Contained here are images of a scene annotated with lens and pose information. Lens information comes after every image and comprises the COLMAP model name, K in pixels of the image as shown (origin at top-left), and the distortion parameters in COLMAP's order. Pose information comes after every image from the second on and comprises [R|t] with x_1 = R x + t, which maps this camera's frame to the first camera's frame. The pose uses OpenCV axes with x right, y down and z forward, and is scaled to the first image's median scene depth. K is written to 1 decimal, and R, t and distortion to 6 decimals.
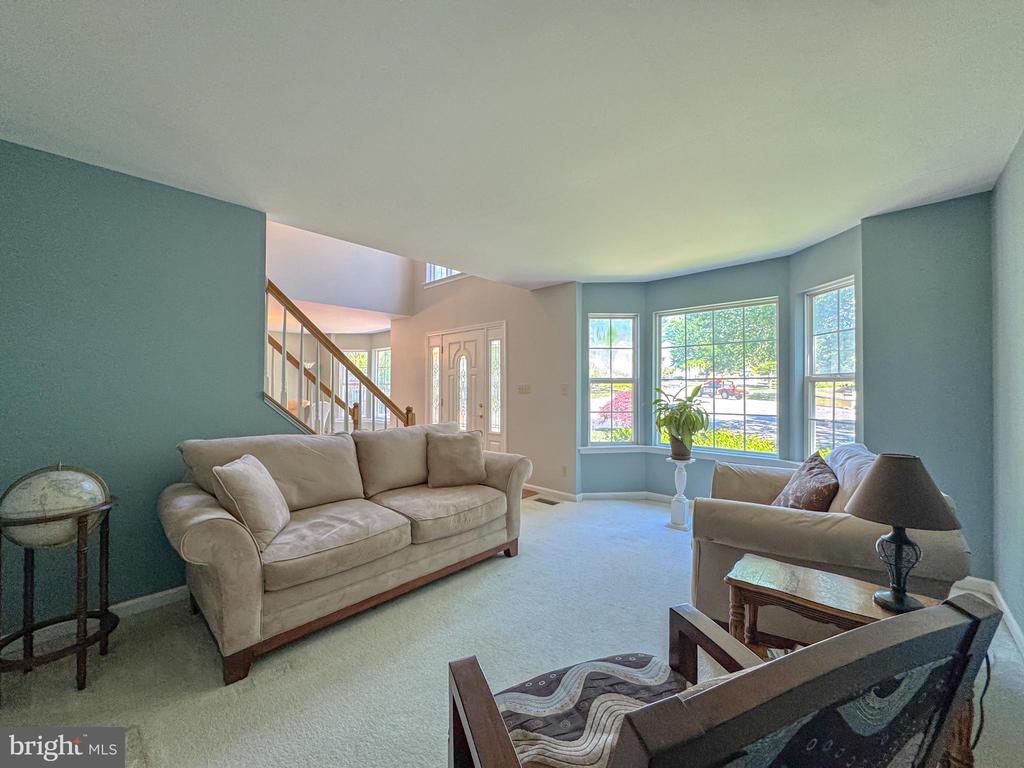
lens RADIAL K [[408.5, 0, 511.2], [0, 408.5, 383.4], [0, 0, 1]] dist [-0.002508, 0.000111]
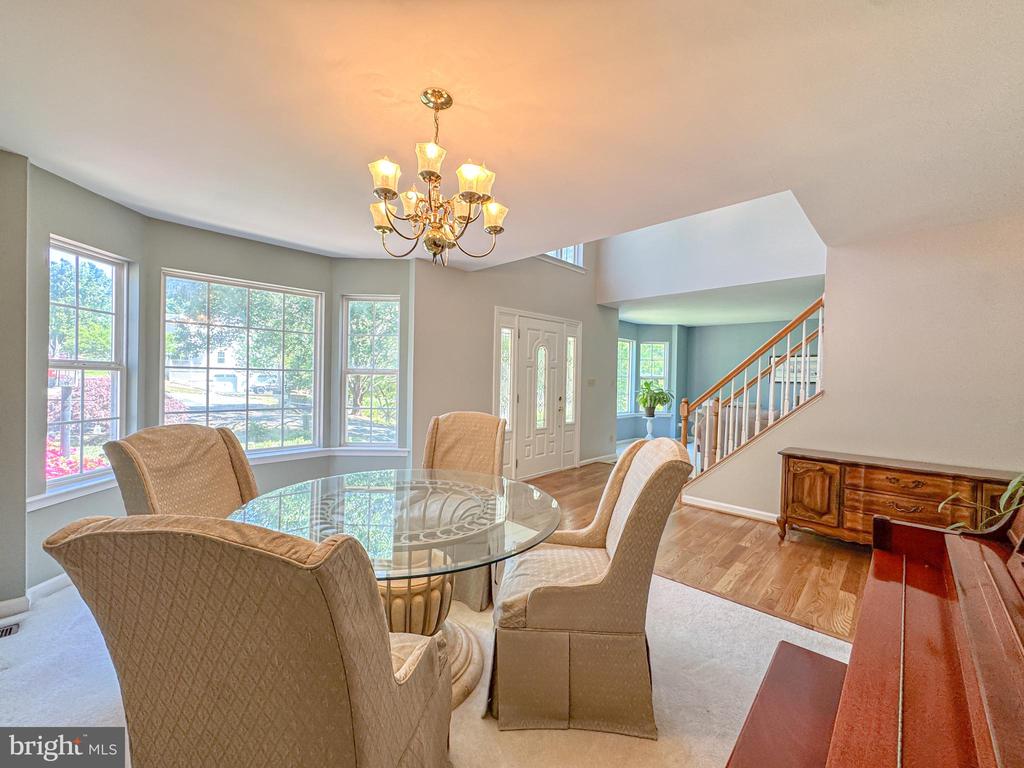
lens RADIAL K [[408.5, 0, 511.2], [0, 408.5, 383.4], [0, 0, 1]] dist [-0.002508, 0.000111]
pose [[0.024323, -0.016027, 0.999576, -1.075326], [-0.028985, 0.999440, 0.016730, 0.003169], [-0.999284, -0.029380, 0.023845, 1.082076]]
